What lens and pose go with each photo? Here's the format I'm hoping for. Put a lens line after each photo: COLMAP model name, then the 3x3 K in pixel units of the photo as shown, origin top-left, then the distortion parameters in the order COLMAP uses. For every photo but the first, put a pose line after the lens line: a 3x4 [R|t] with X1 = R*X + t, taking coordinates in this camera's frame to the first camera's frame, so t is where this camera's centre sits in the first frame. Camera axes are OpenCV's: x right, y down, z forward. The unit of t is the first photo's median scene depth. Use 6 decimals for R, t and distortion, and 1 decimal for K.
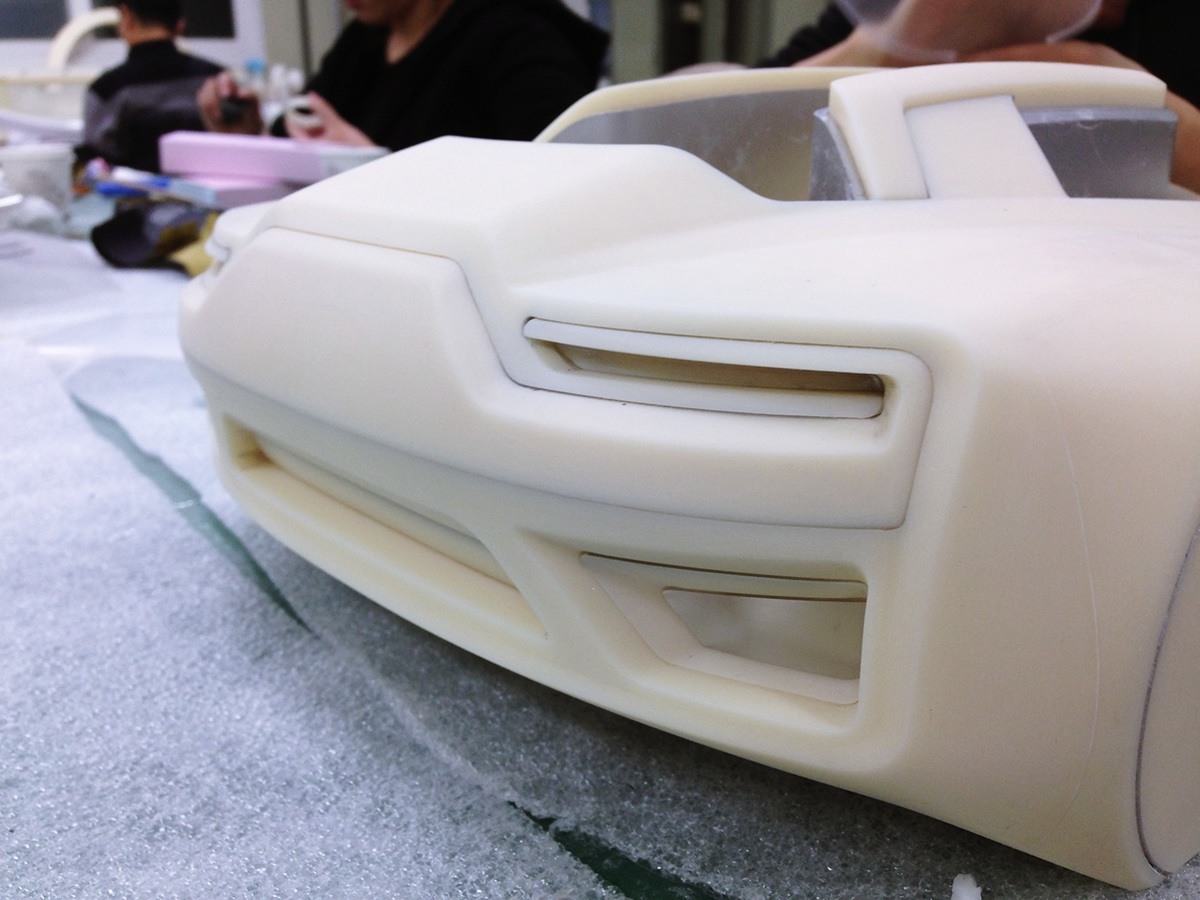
lens RADIAL K [[1194.5, 0, 600.0], [0, 1194.5, 450.0], [0, 0, 1]] dist [0.095918, -0.217933]
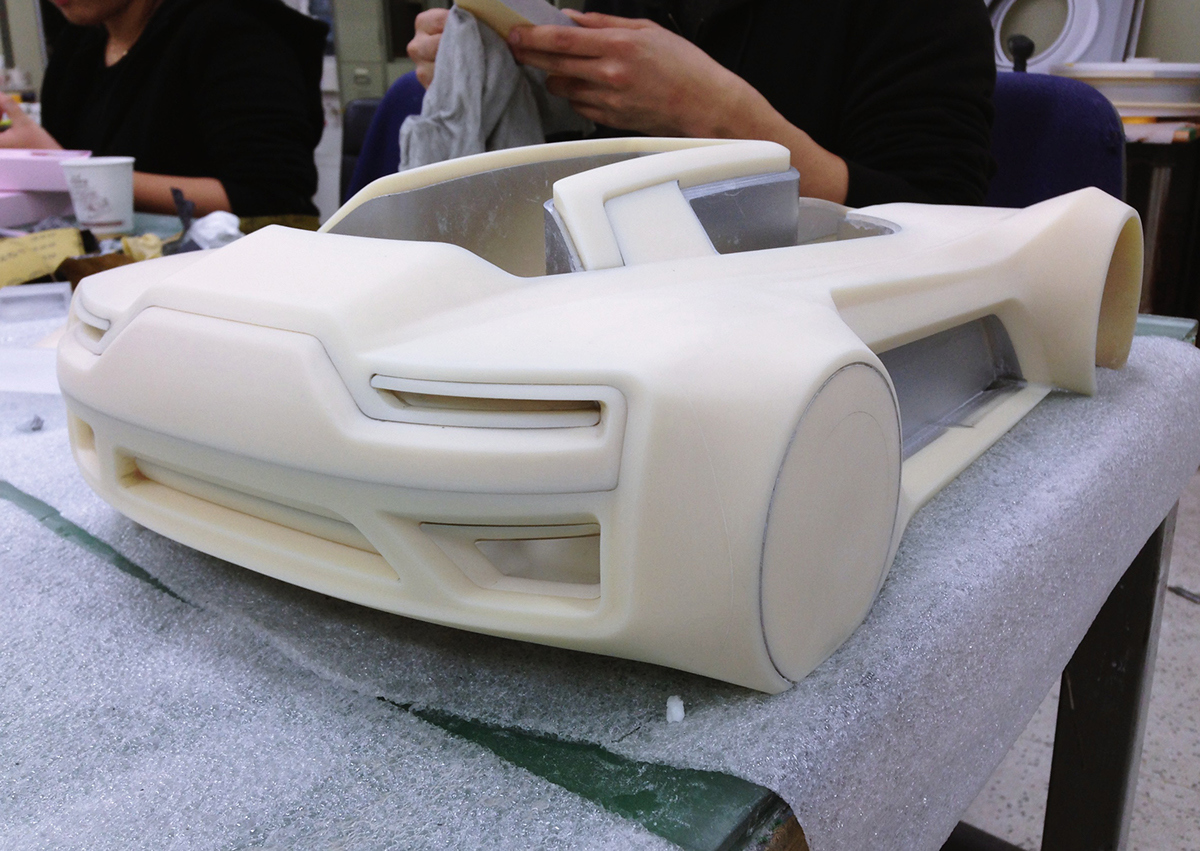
lens RADIAL K [[1321.9, 0, 600.0], [0, 1321.9, 425.5], [0, 0, 1]] dist [0.006328, 0.017791]
pose [[0.976878, -0.083964, 0.196622, -0.101382], [0.081073, 0.996449, 0.022720, -0.053531], [-0.197832, -0.006254, 0.980216, -0.637199]]
